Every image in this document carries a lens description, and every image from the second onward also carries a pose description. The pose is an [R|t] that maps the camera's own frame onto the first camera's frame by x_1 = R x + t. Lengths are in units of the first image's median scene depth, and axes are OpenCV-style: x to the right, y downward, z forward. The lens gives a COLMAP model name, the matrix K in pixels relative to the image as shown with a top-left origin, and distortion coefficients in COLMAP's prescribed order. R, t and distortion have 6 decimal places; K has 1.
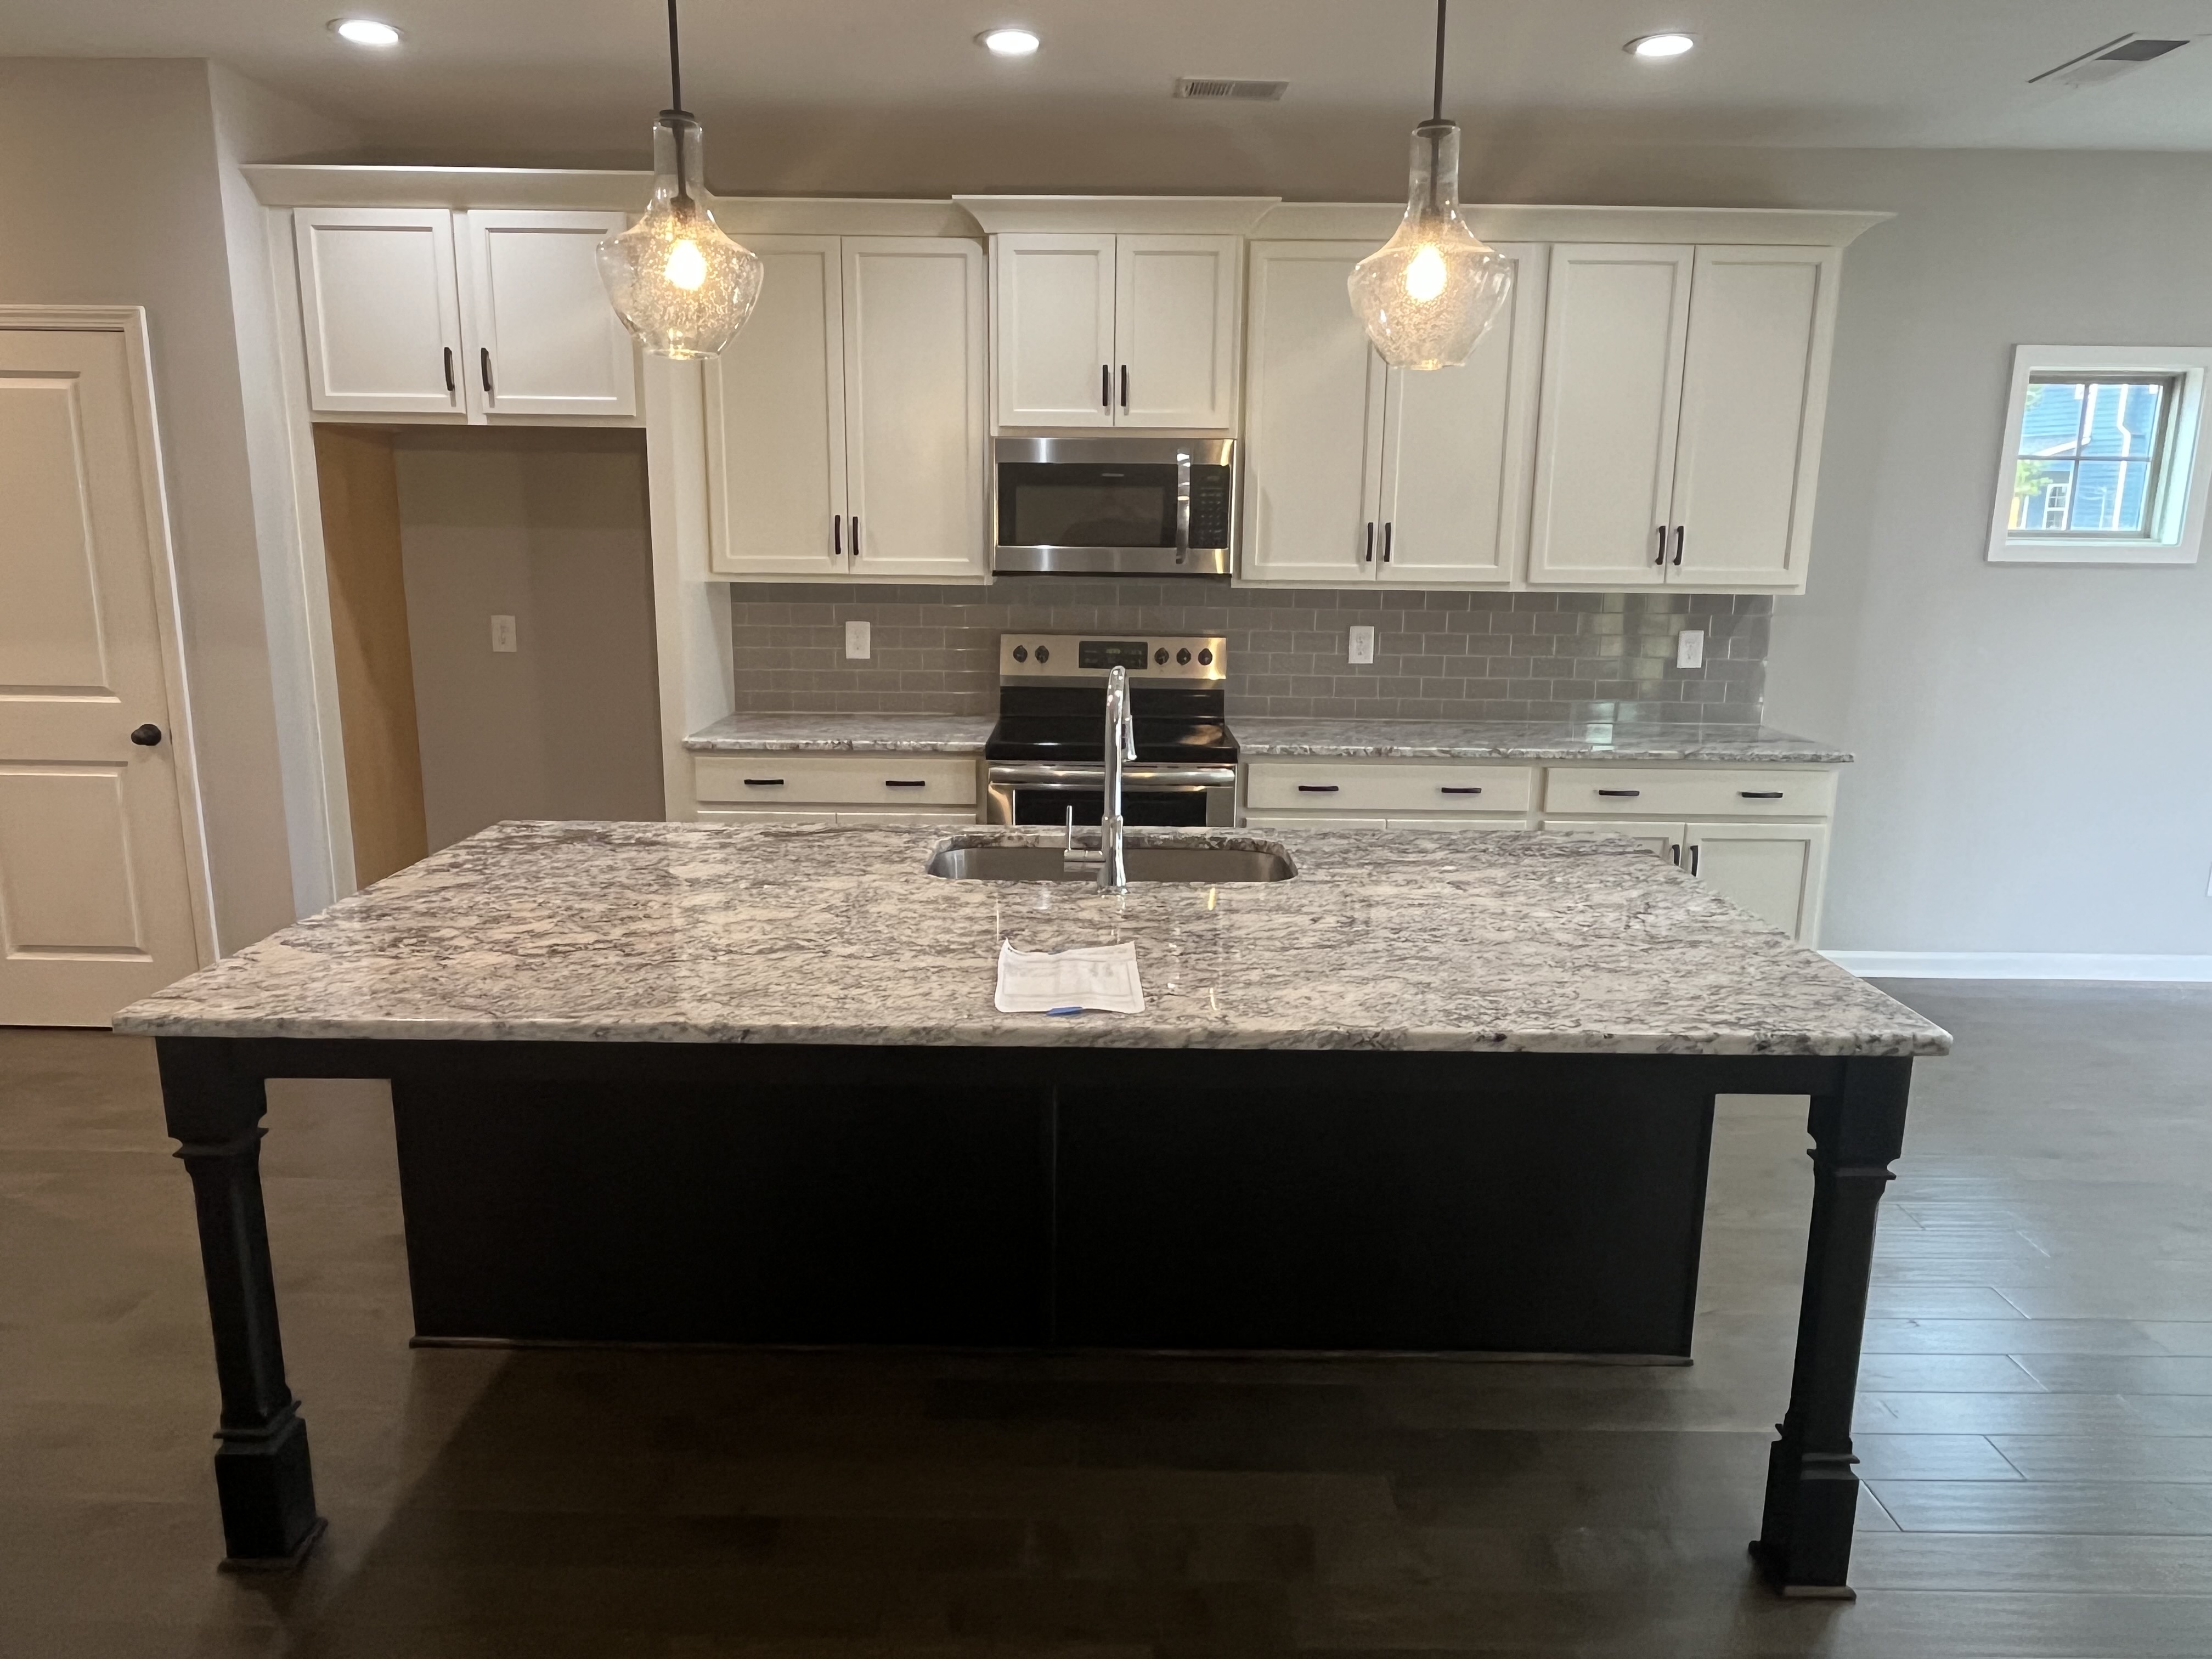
lens RADIAL K [[1419.8, 0, 1108.1], [0, 1419.8, 829.6], [0, 0, 1]] dist [-0.012803, -0.001464]
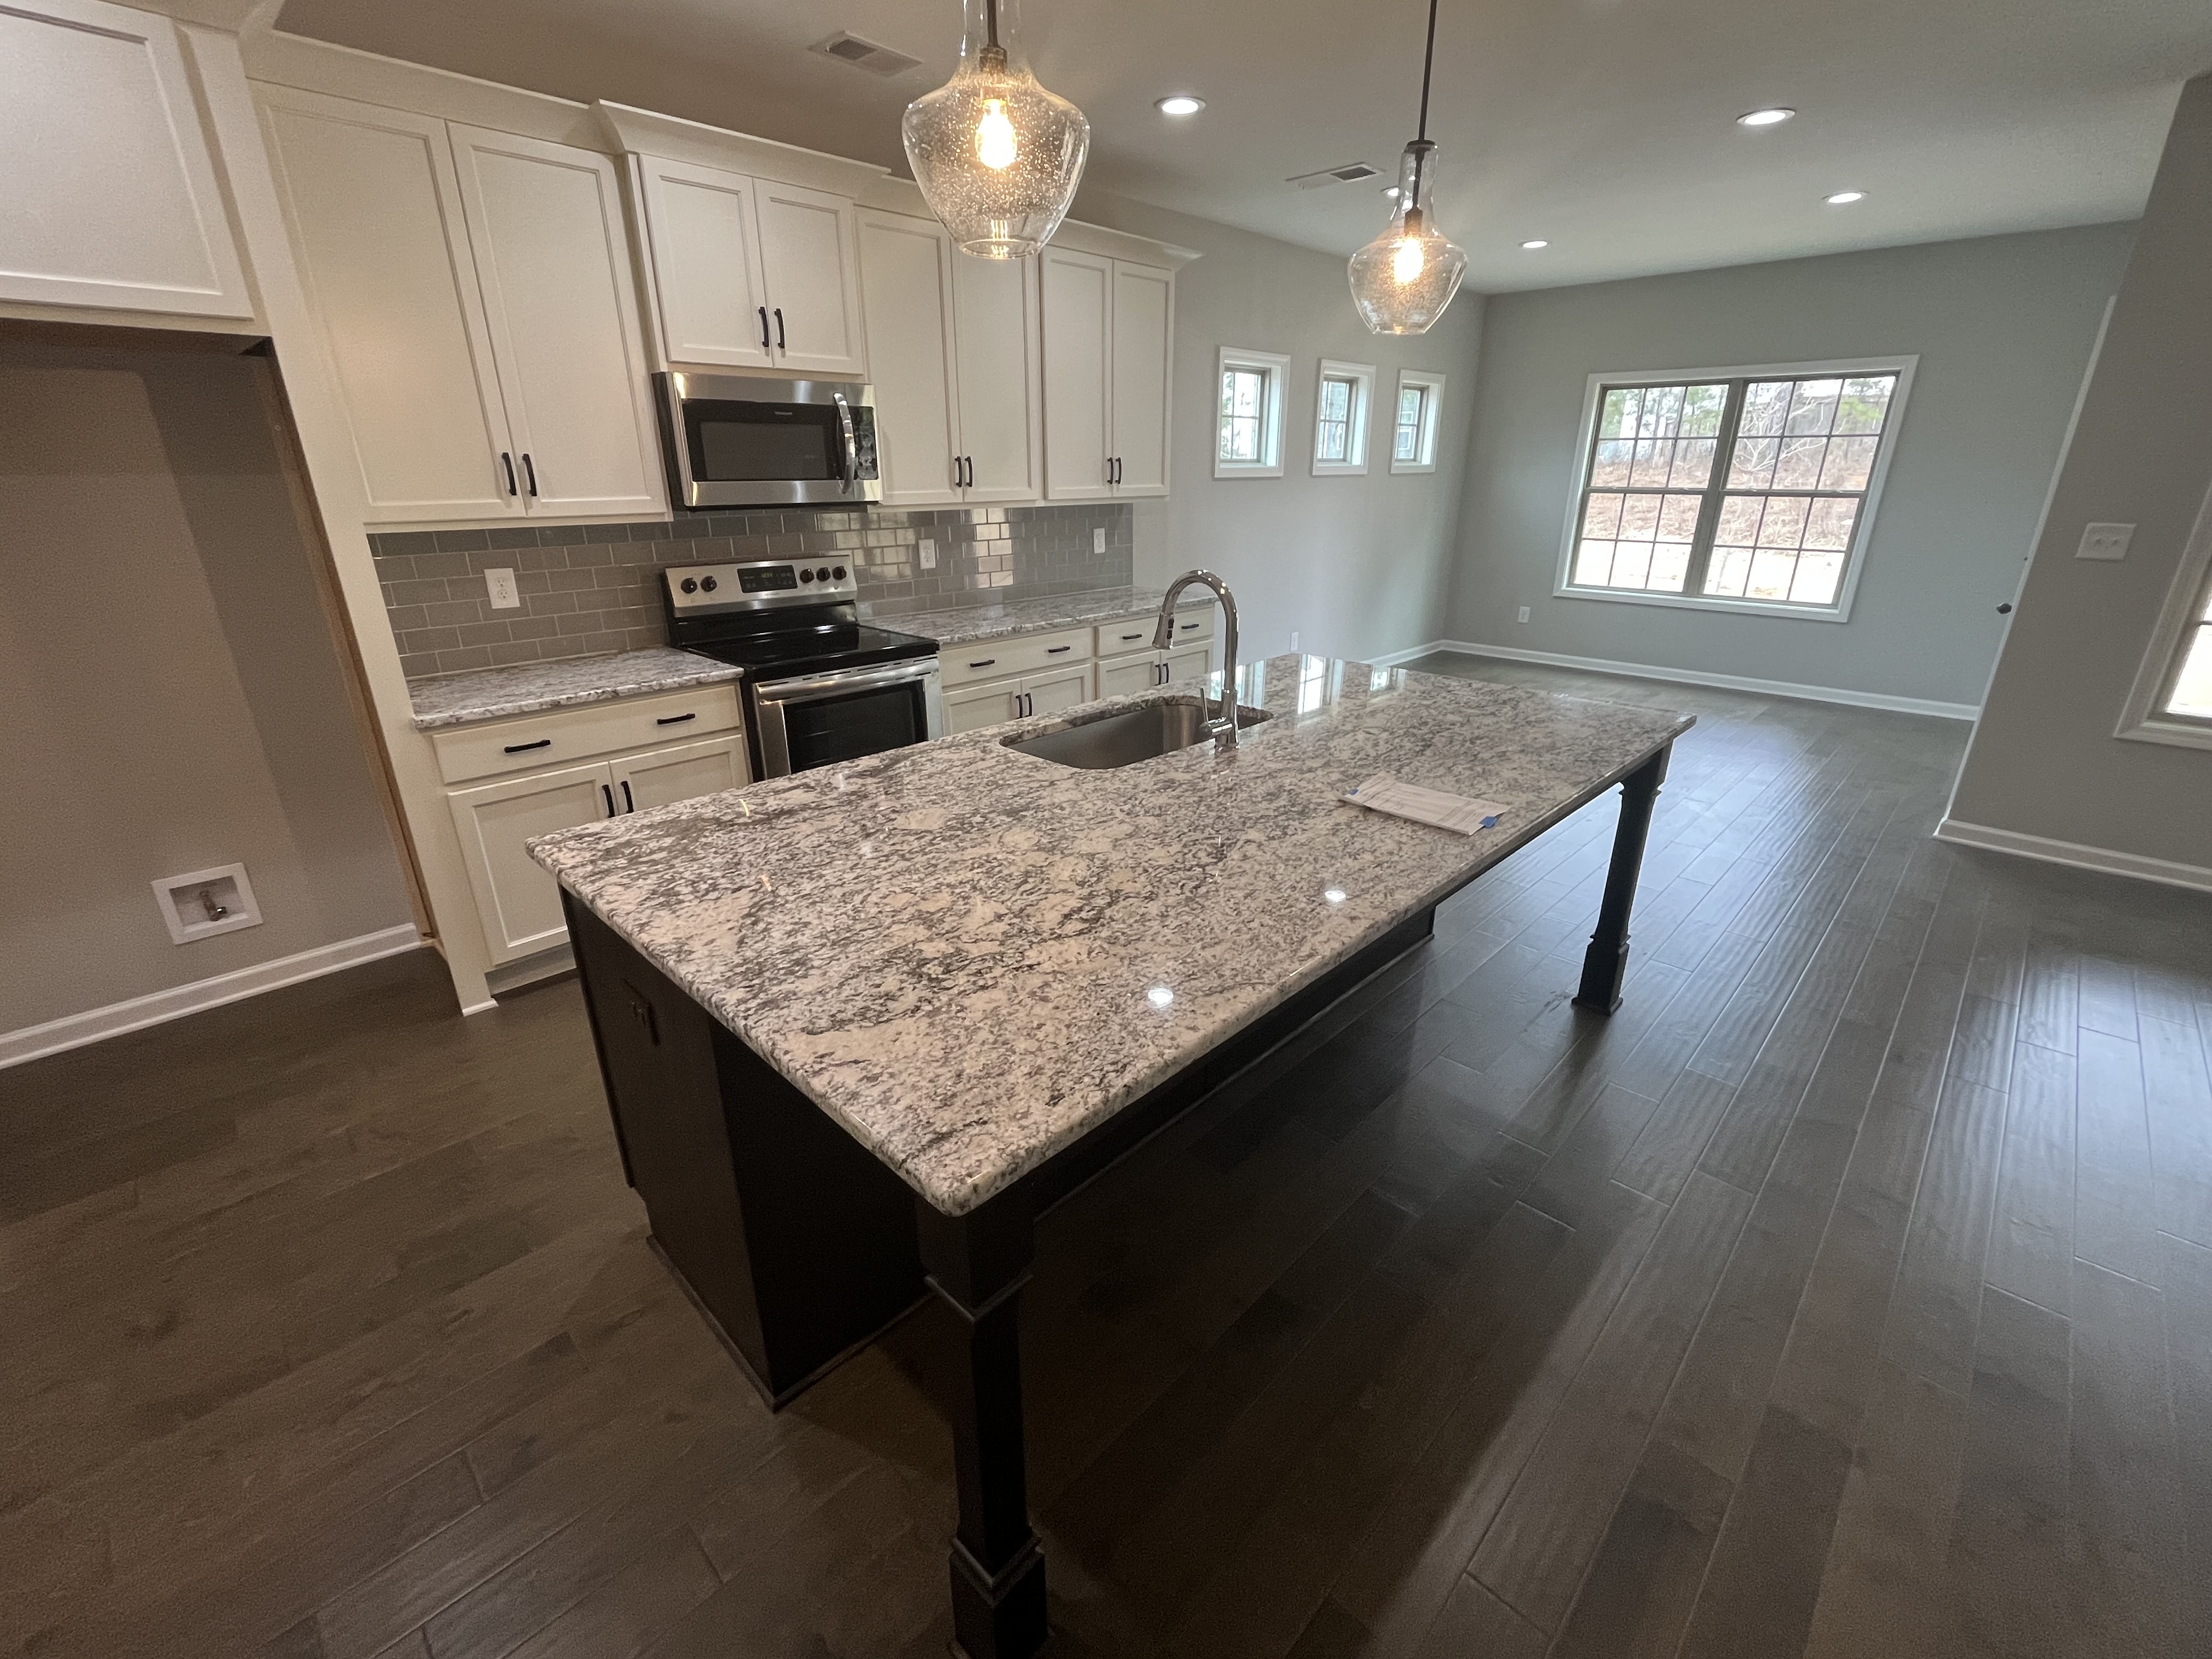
lens RADIAL K [[929.6, 0, 1111.0], [0, 929.6, 830.4], [0, 0, 1]] dist [-0.011978, 0.000592]
pose [[0.696053, -0.272651, 0.664208, -0.391002], [0.160738, 0.960786, 0.225950, -0.055704], [-0.699767, -0.050510, 0.712583, 0.274615]]
